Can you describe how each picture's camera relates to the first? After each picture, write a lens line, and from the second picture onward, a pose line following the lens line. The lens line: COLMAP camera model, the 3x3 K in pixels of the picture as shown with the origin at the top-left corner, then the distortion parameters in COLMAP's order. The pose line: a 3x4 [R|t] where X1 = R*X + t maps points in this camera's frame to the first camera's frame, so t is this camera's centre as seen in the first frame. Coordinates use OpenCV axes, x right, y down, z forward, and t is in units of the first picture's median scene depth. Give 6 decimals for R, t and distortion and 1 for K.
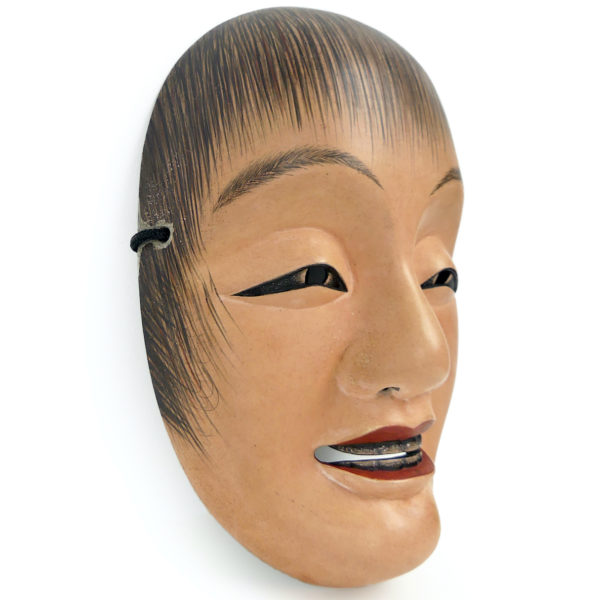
lens RADIAL K [[716.9, 0, 300.0], [0, 716.9, 300.0], [0, 0, 1]] dist [0.008393, 0.016340]
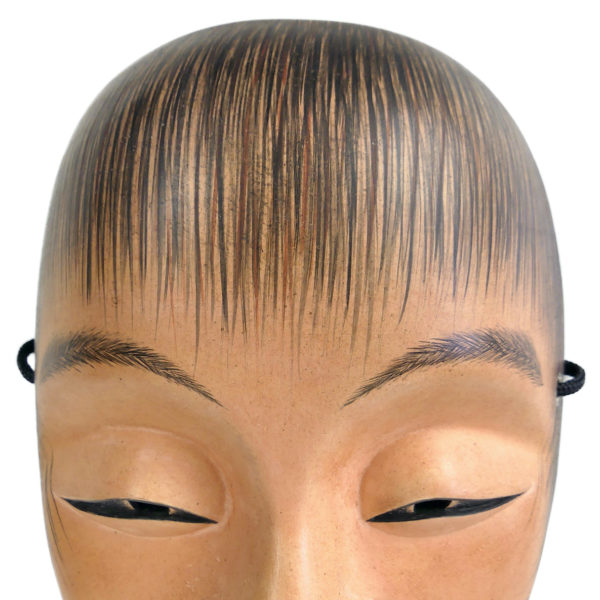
lens RADIAL K [[680.8, 0, 332.4], [0, 680.8, 286.7], [0, 0, 1]] dist [-0.007811, -0.021400]
pose [[0.795525, 0.157587, -0.585069, 0.493921], [-0.013048, 0.969819, 0.243477, -0.384482], [0.605780, -0.186058, 0.773571, 0.658557]]
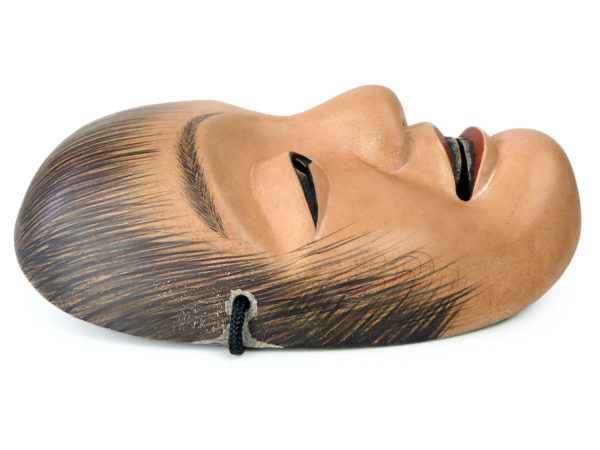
lens RADIAL K [[577.9, 0, 291.6], [0, 577.9, 227.4], [0, 0, 1]] dist [0.003223, -0.000154]
pose [[0.065661, -0.847520, 0.526686, -0.498418], [0.994156, 0.100891, 0.038410, -0.067925], [-0.085691, 0.521086, 0.849192, 0.334372]]
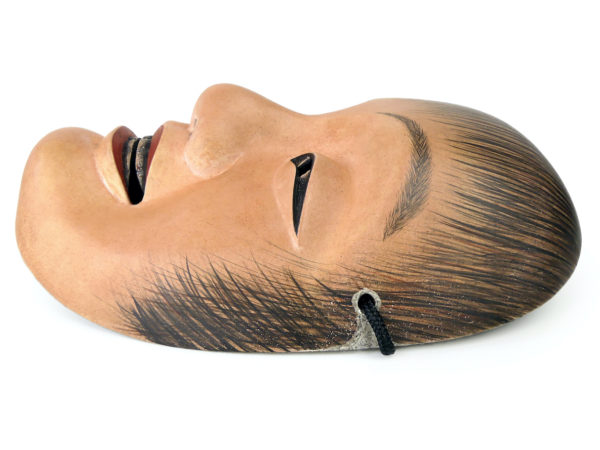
lens RADIAL K [[577.9, 0, 291.6], [0, 577.9, 227.4], [0, 0, 1]] dist [0.003223, -0.000154]
pose [[-0.042018, -0.278660, -0.959470, 1.009681], [-0.994579, 0.103093, 0.013614, -0.019895], [0.095121, 0.954841, -0.281481, 1.480390]]
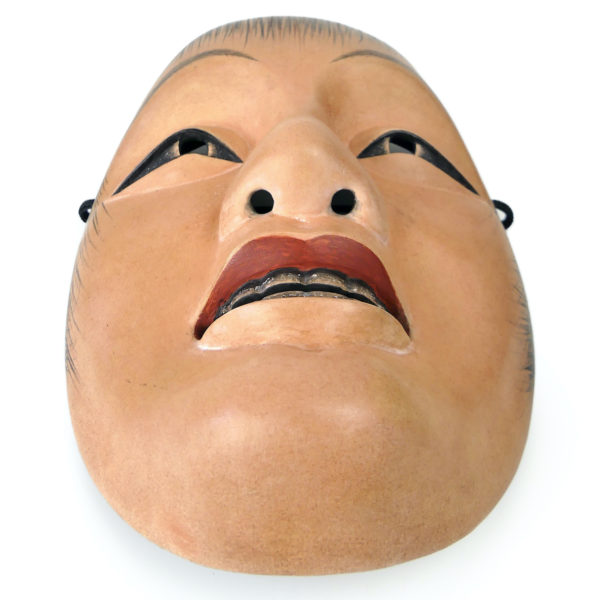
lens RADIAL K [[649.8, 0, 299.4], [0, 649.8, 231.7], [0, 0, 1]] dist [0.015044, 0.007461]
pose [[0.805461, -0.432261, -0.405441, 0.413598], [0.020656, 0.704177, -0.709724, 0.617770], [0.592288, 0.563281, 0.576116, 0.673441]]
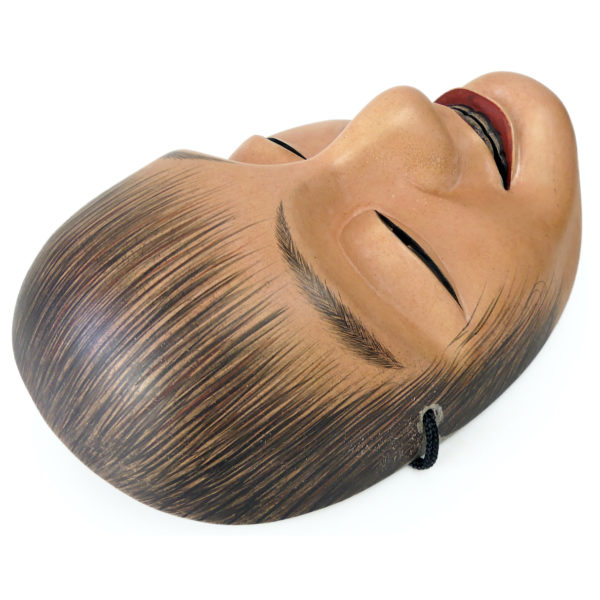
lens RADIAL K [[643.9, 0, 300.0], [0, 643.9, 300.0], [0, 0, 1]] dist [-0.005500, -0.008152]
pose [[-0.434604, -0.900334, 0.022769, -0.013979], [0.798396, -0.373452, 0.472332, -0.539123], [-0.416754, 0.223456, 0.881126, 0.362252]]
